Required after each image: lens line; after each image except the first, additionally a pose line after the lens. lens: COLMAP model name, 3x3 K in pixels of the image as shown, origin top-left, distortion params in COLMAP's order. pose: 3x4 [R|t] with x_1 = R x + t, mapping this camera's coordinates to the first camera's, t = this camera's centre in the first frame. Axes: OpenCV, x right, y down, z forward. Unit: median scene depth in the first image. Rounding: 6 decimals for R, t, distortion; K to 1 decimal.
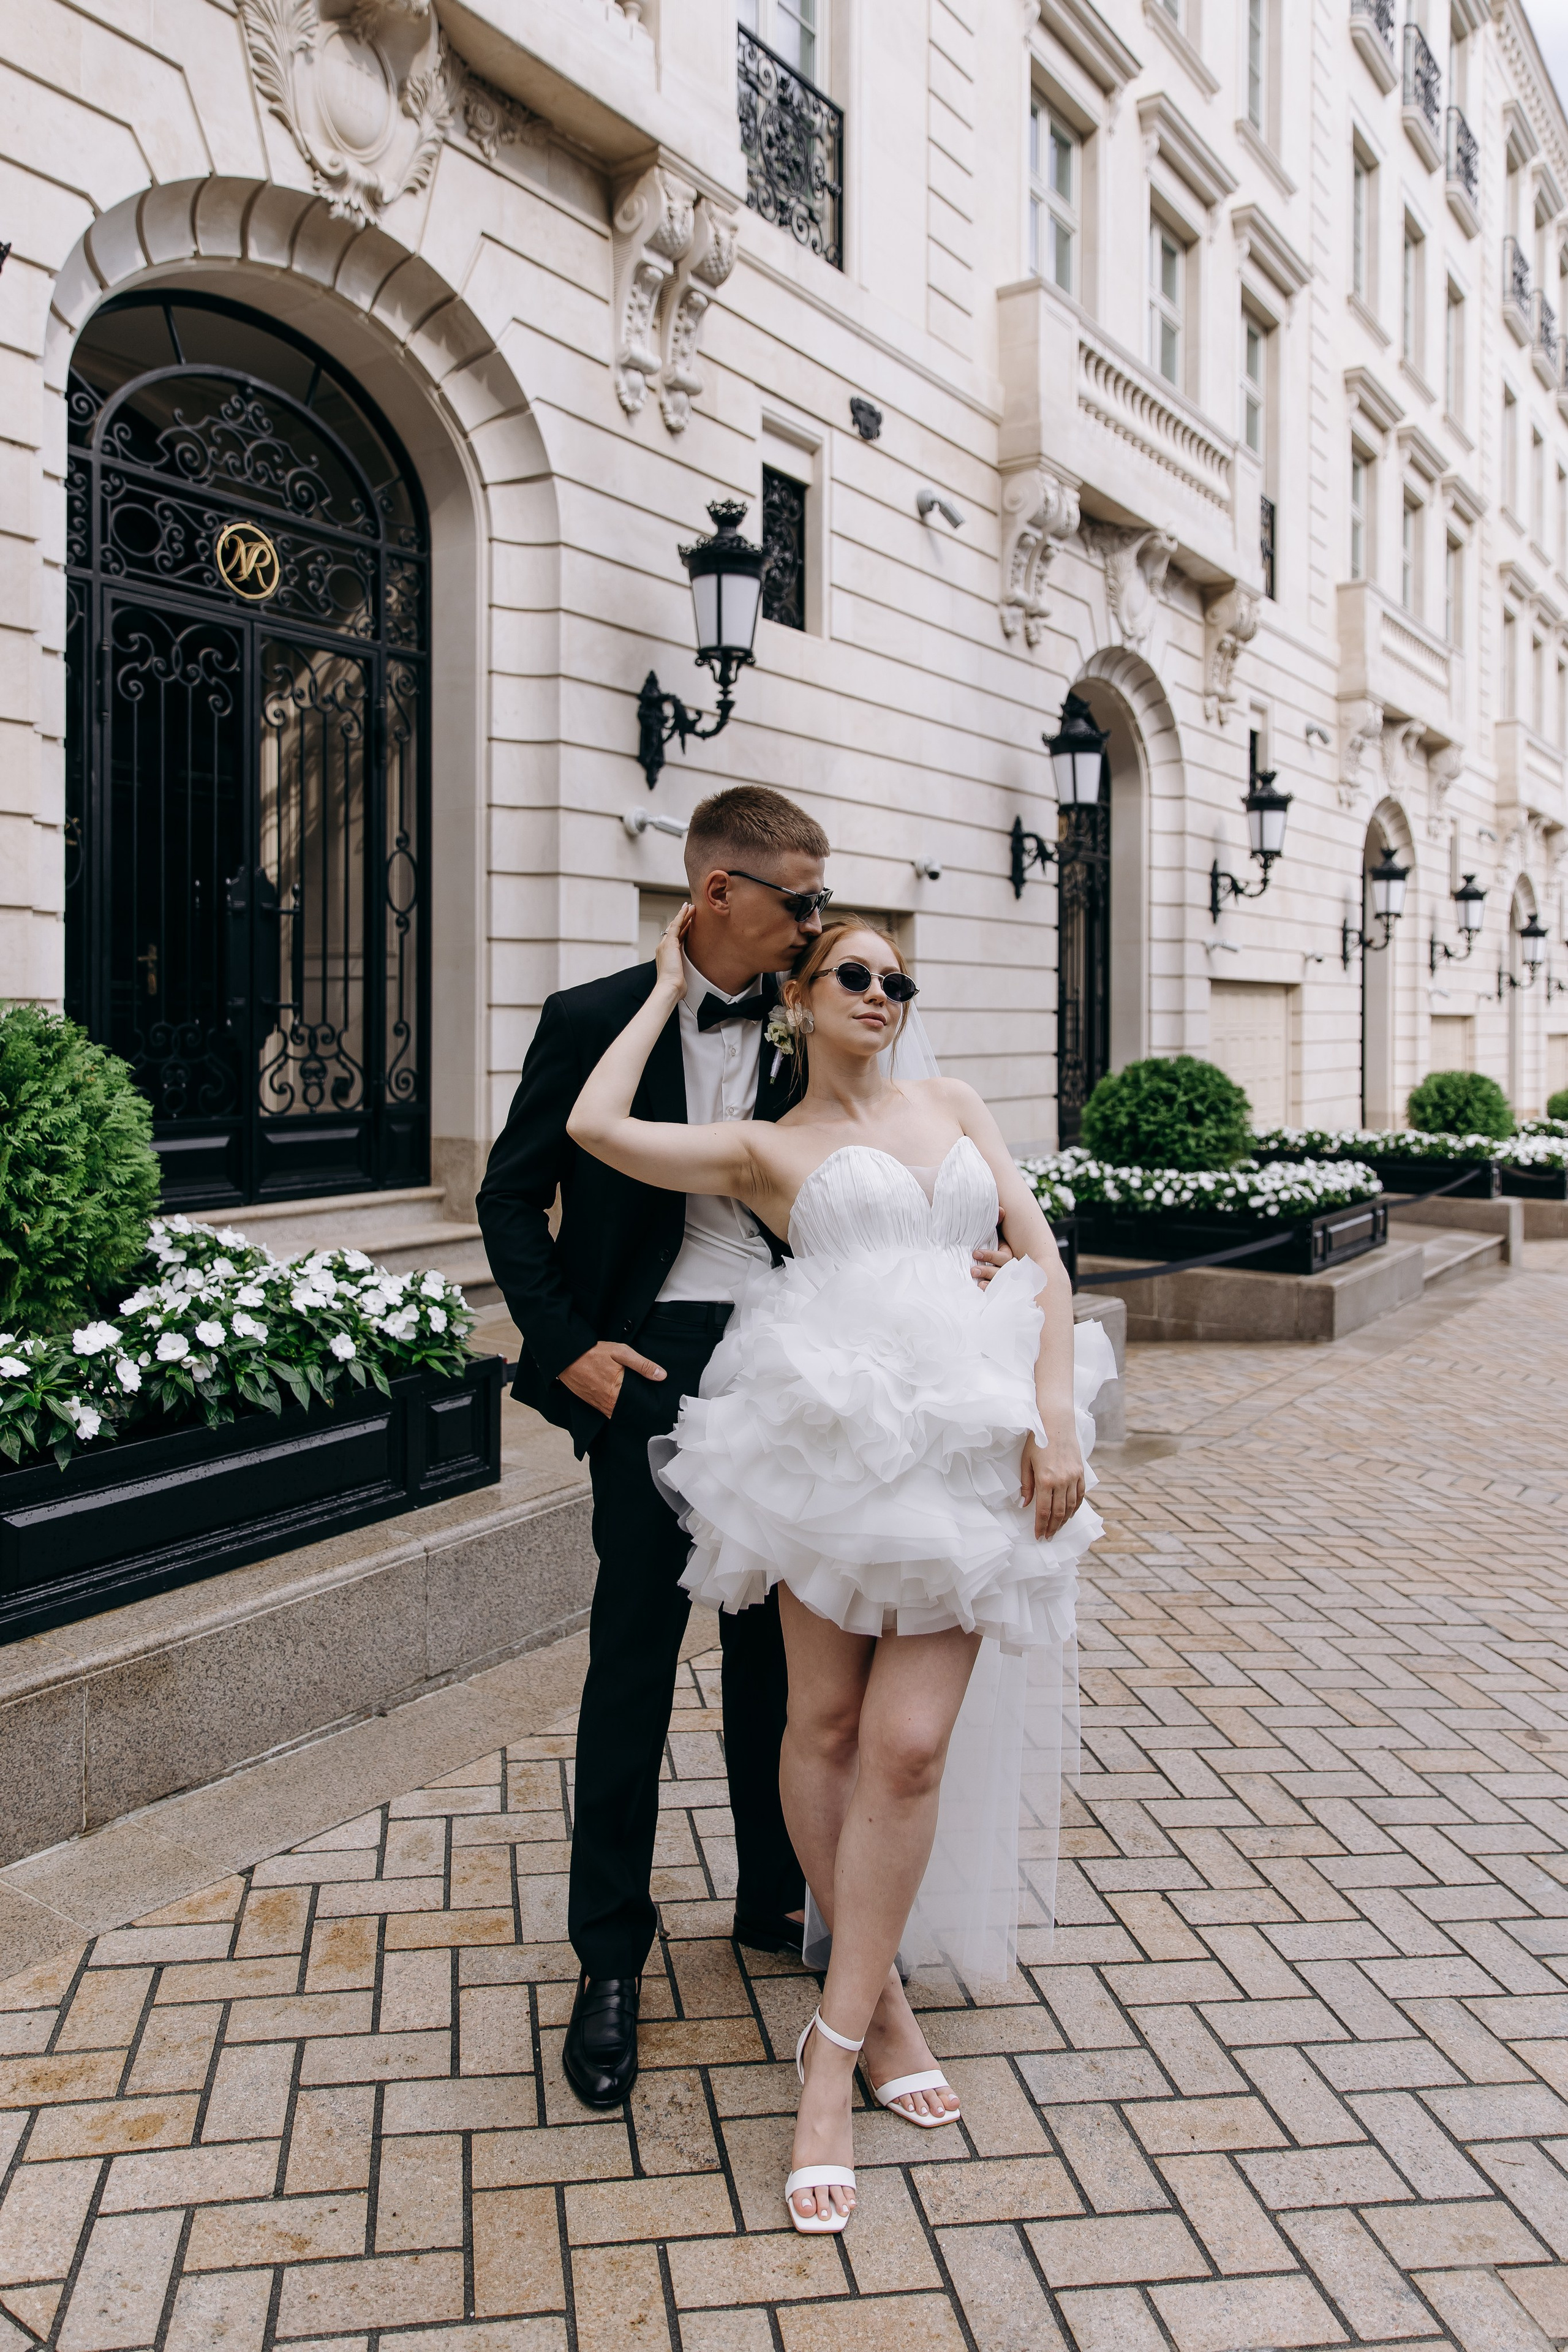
lens RADIAL K [[1631.4, 0, 763.4], [0, 1631.4, 1032.5], [0, 0, 1]] dist [0.015577, 0.001325]
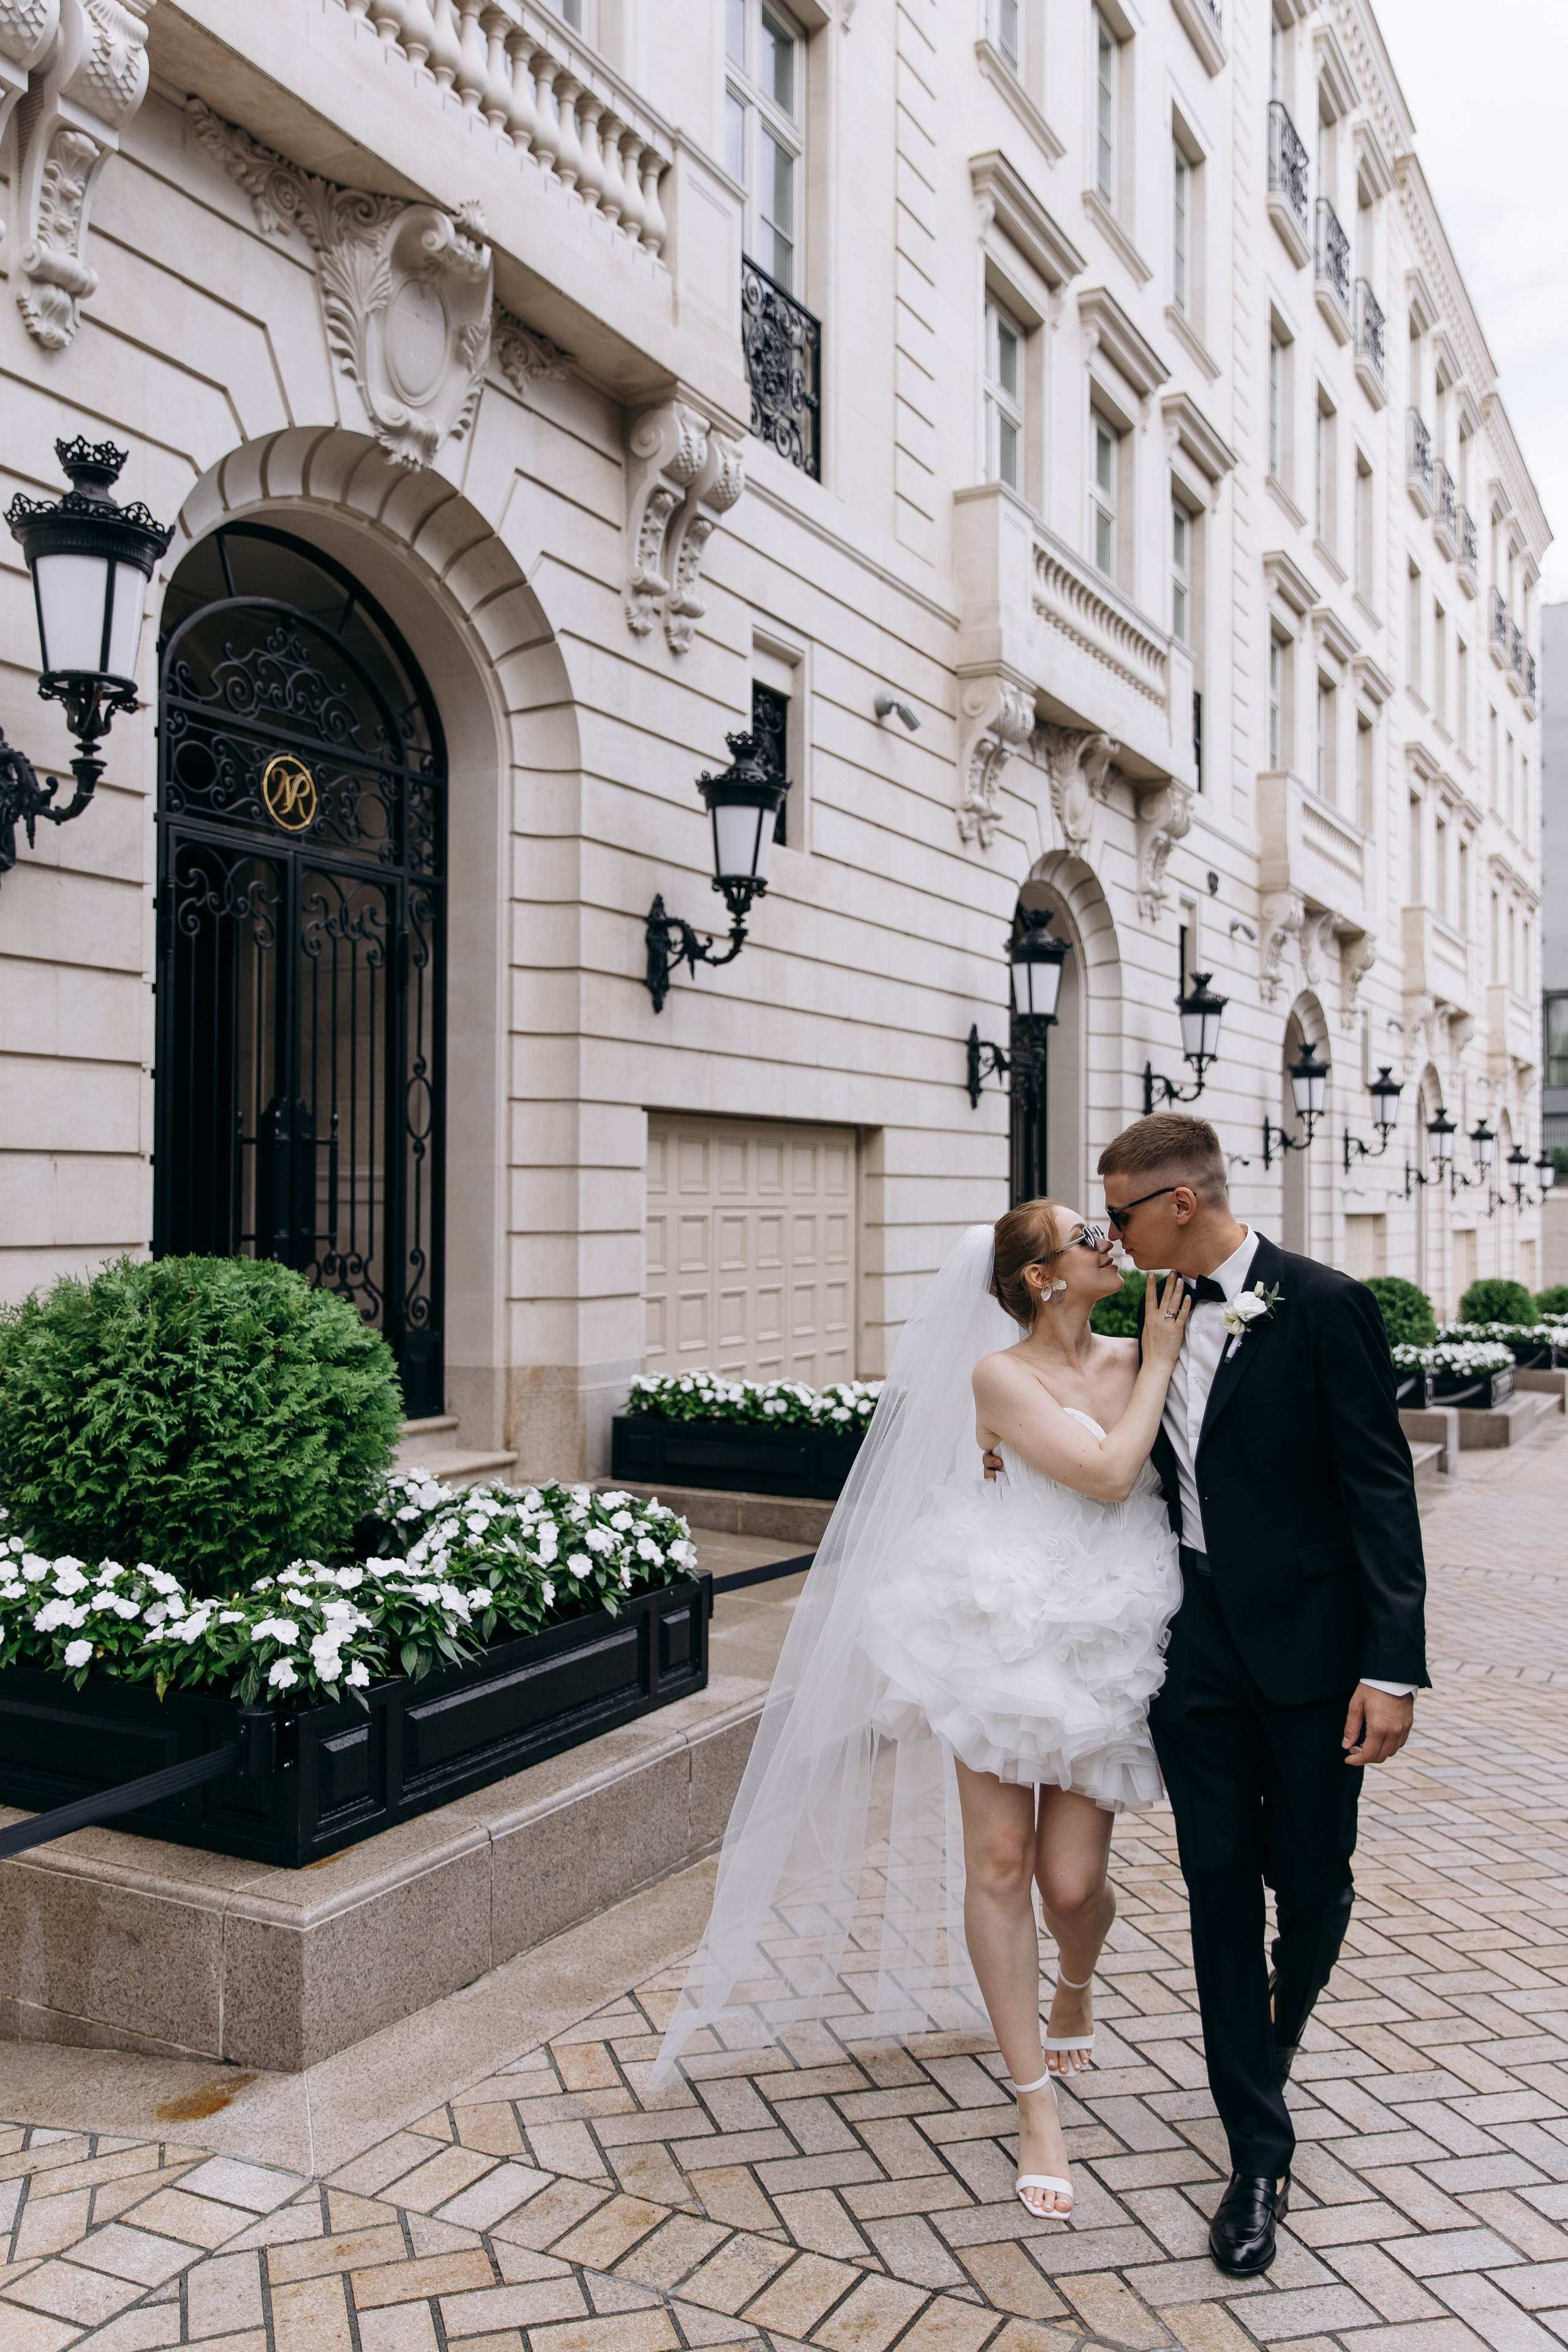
lens RADIAL K [[1865.8, 0, 756.1], [0, 1865.8, 1188.7], [0, 0, 1]] dist [0.023087, -0.013831]
pose [[0.994354, 0.001146, 0.106104, -0.129621], [0.000370, 0.999898, -0.014263, -0.025181], [-0.106110, 0.014221, 0.994253, -0.137583]]
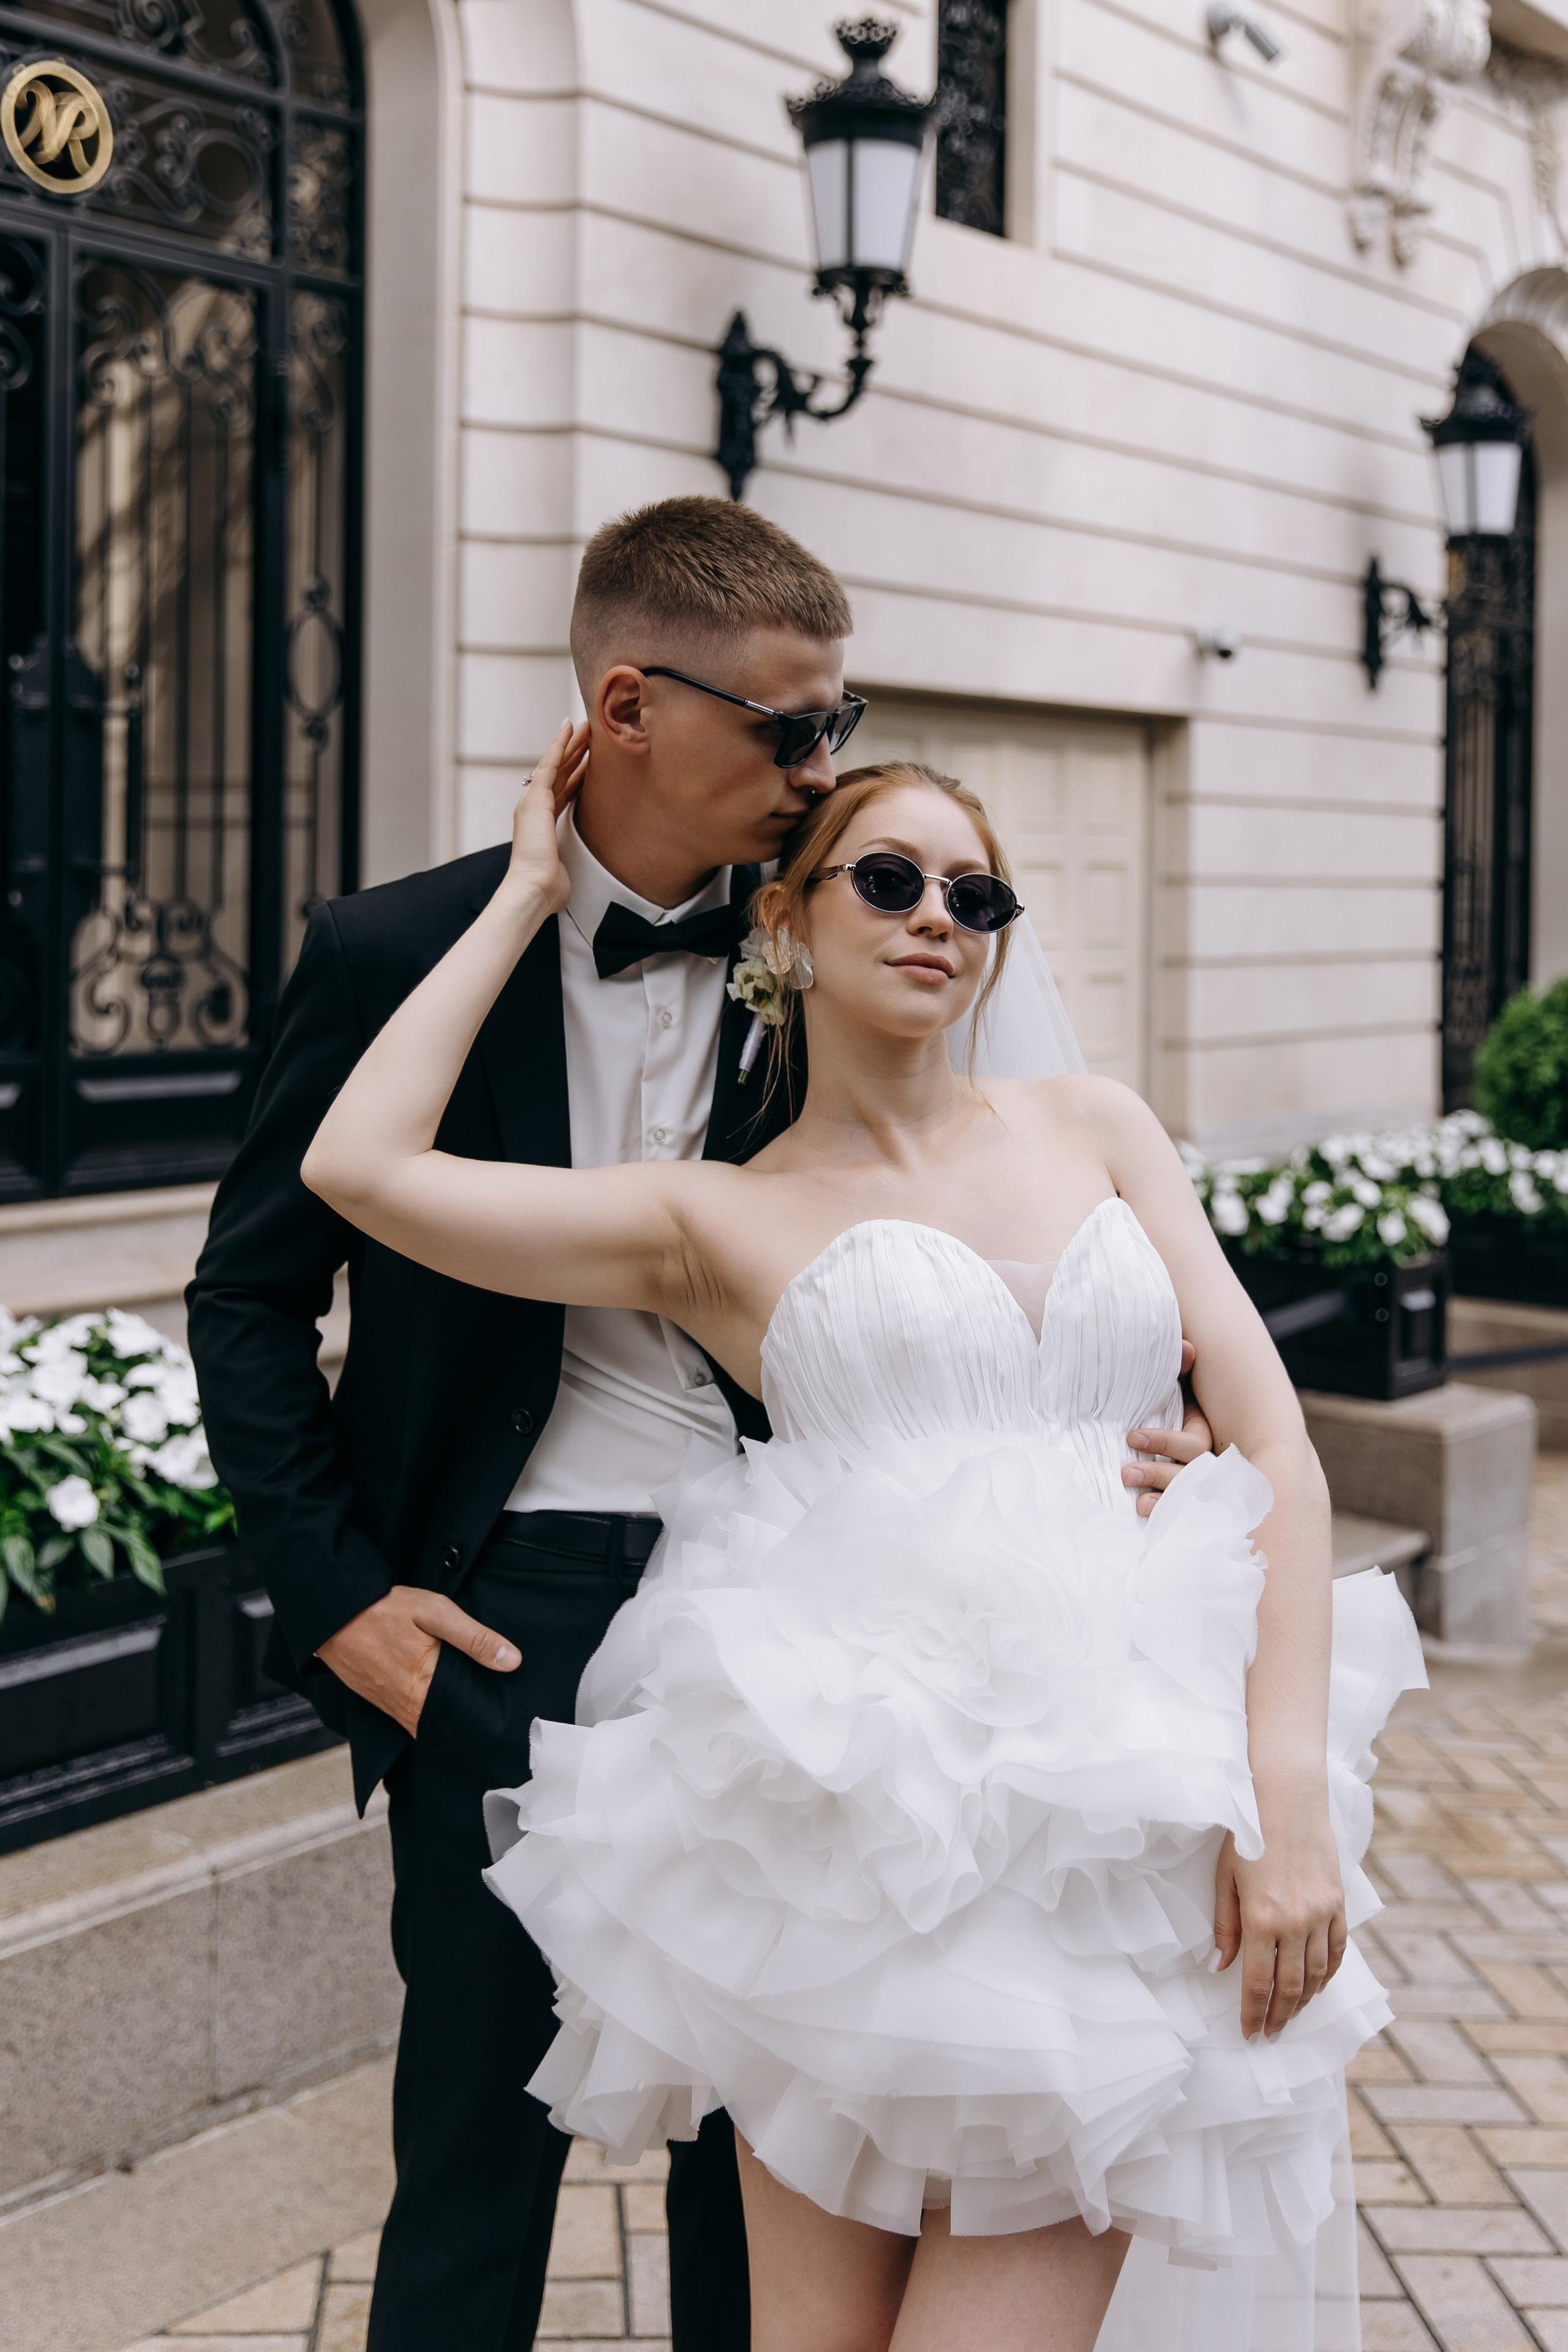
lens RADIAL K [[2602.7, 0, 776.8], [0, 2602.7, 911.3], [0, 0, 1]] dist [0.014475, -0.016594]
pose [[0.996766, 0.011692, -0.079500, 0.023060], [-0.011263, 0.999920, 0.005841, -0.008208], [0.079562, -0.004926, 0.996818, 0.057491]]
